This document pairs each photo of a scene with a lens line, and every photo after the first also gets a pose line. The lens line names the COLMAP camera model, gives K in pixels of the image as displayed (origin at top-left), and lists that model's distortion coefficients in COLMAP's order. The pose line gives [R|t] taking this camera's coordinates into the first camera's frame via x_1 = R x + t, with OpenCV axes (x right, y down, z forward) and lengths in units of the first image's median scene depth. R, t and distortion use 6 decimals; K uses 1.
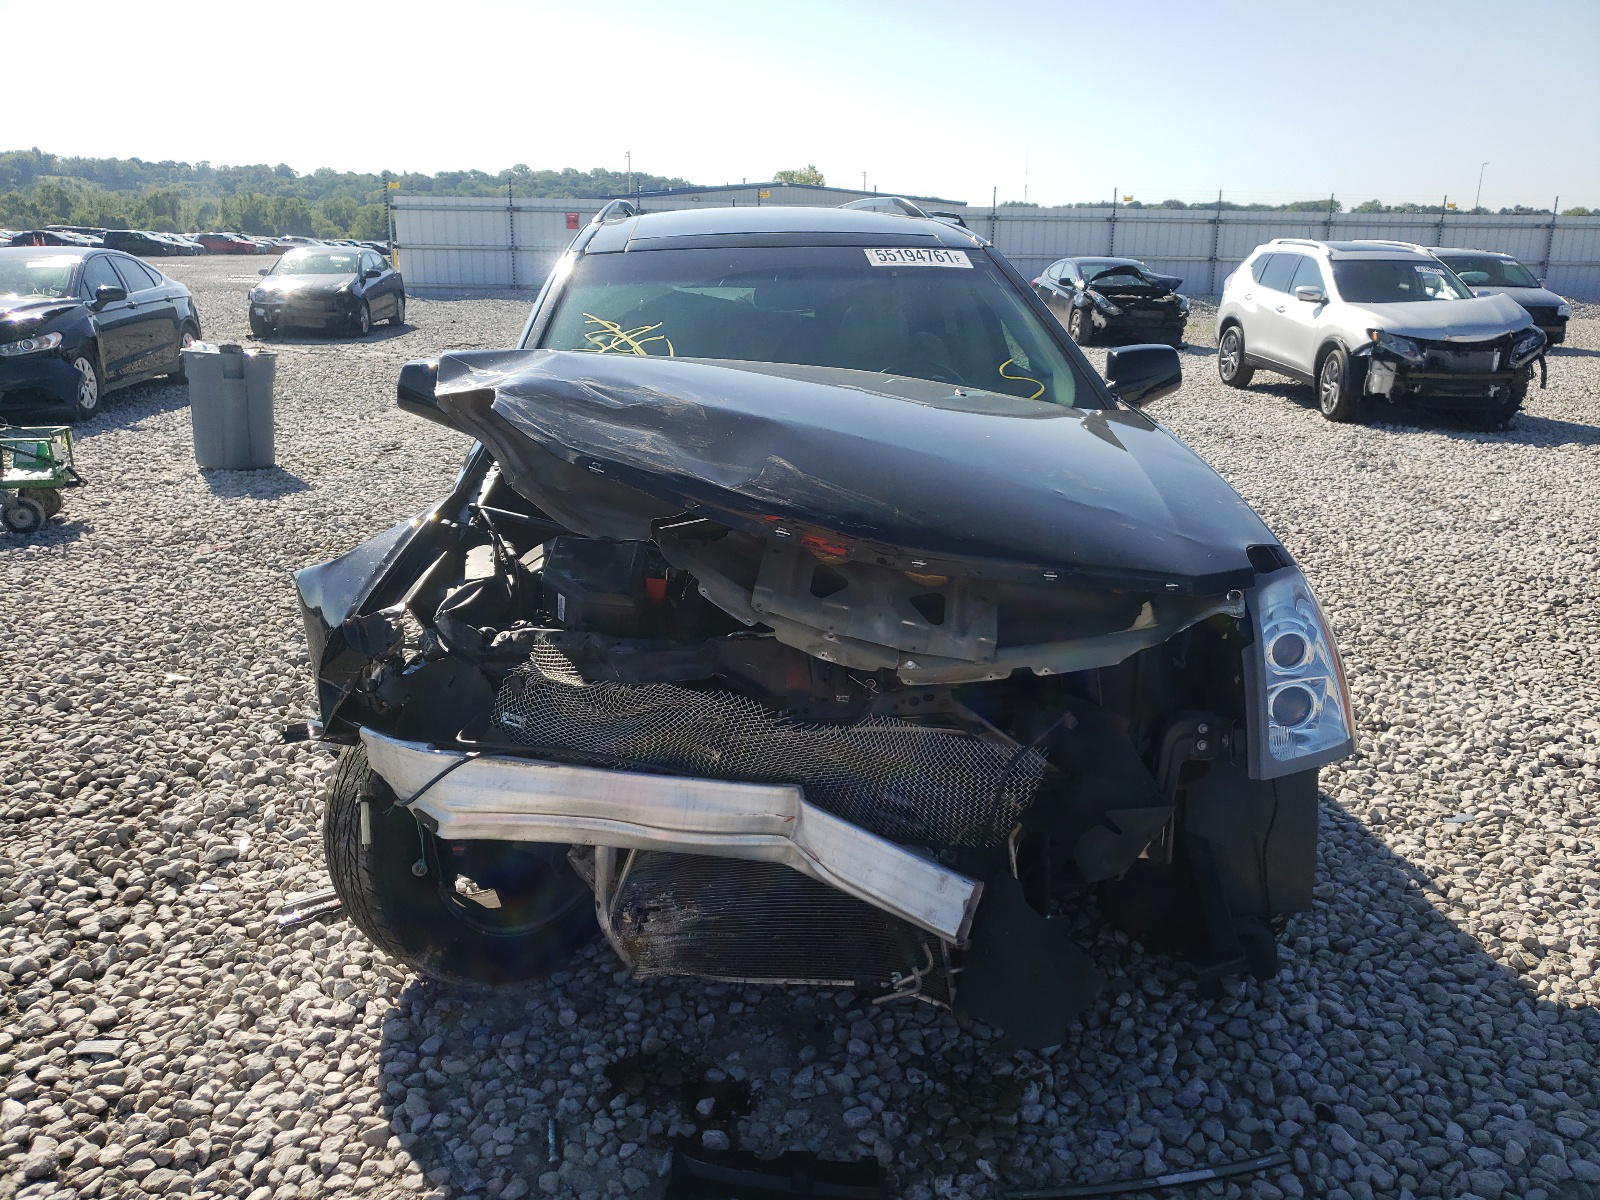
lens RADIAL K [[1189.7, 0, 800.0], [0, 1189.7, 600.0], [0, 0, 1]] dist [0.003354, 0.004019]
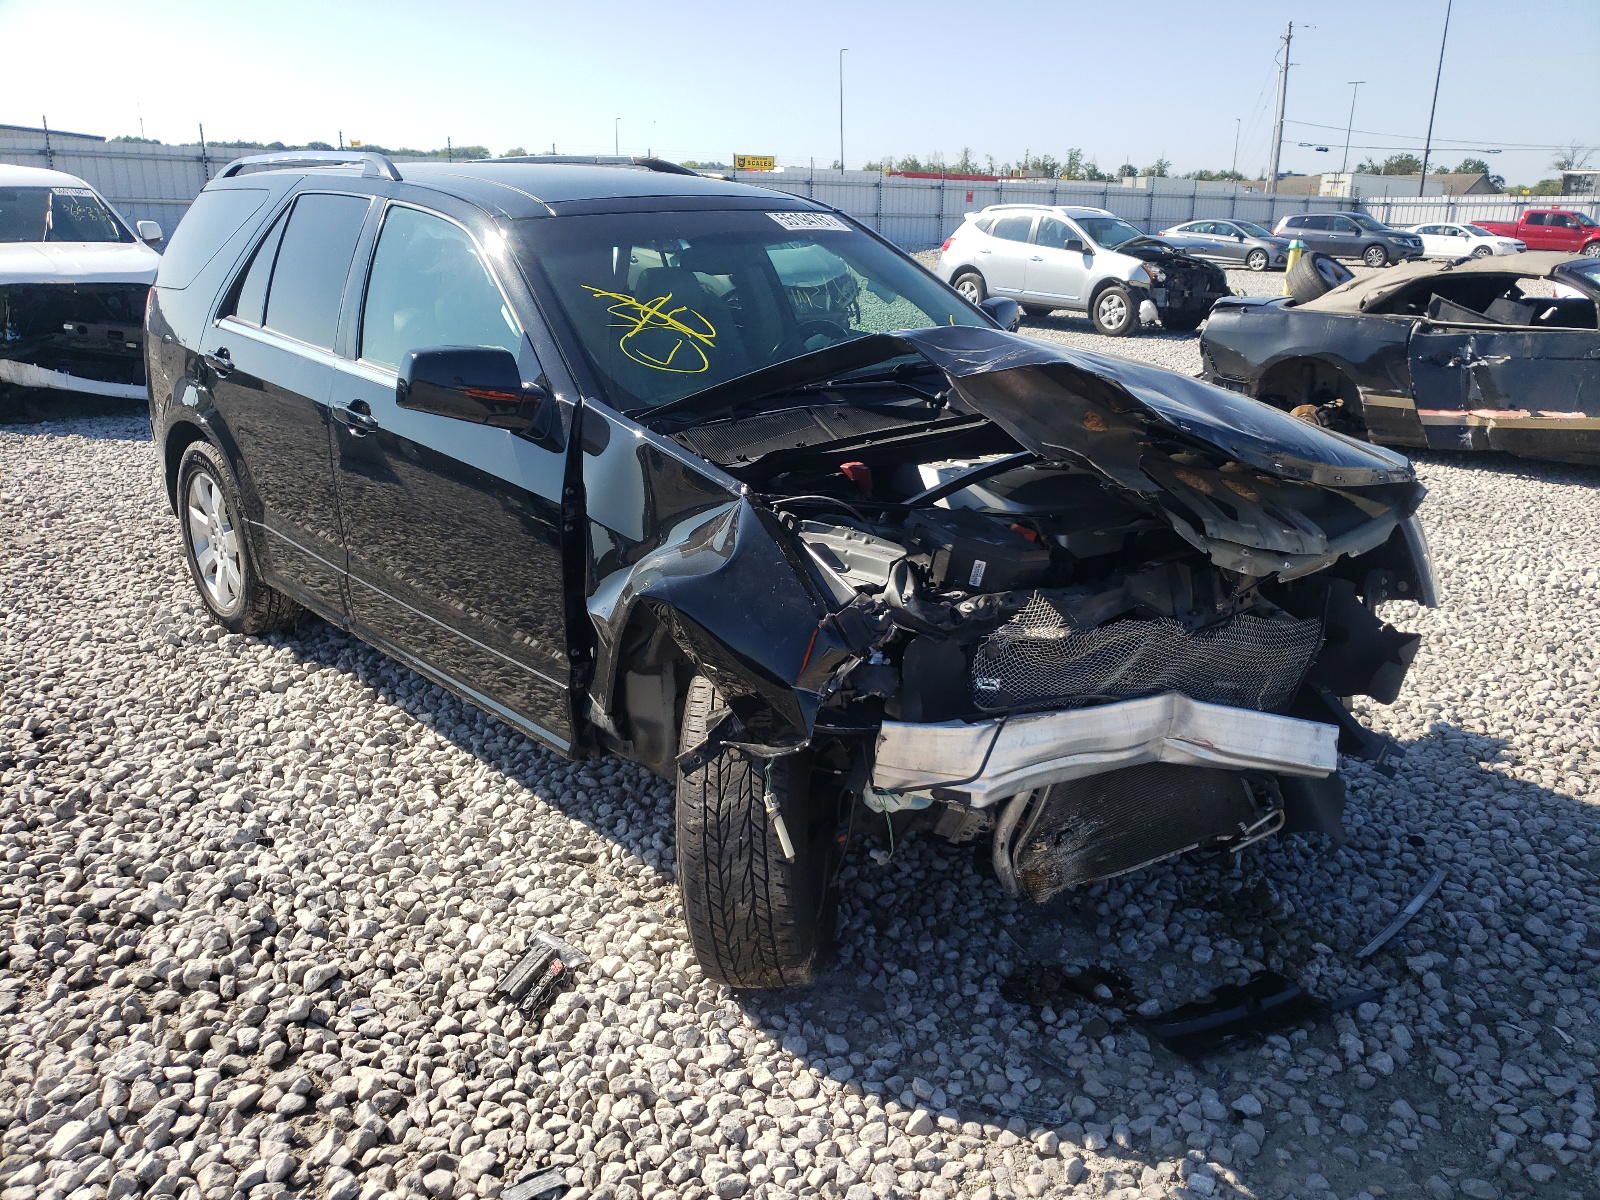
lens RADIAL K [[1221.0, 0, 800.0], [0, 1221.0, 600.0], [0, 0, 1]] dist [0.008052, 0.001359]
pose [[0.823755, -0.169565, 0.540995, -0.827009], [0.152070, 0.985343, 0.077287, -0.068961], [-0.546171, 0.018603, 0.837467, 0.172686]]
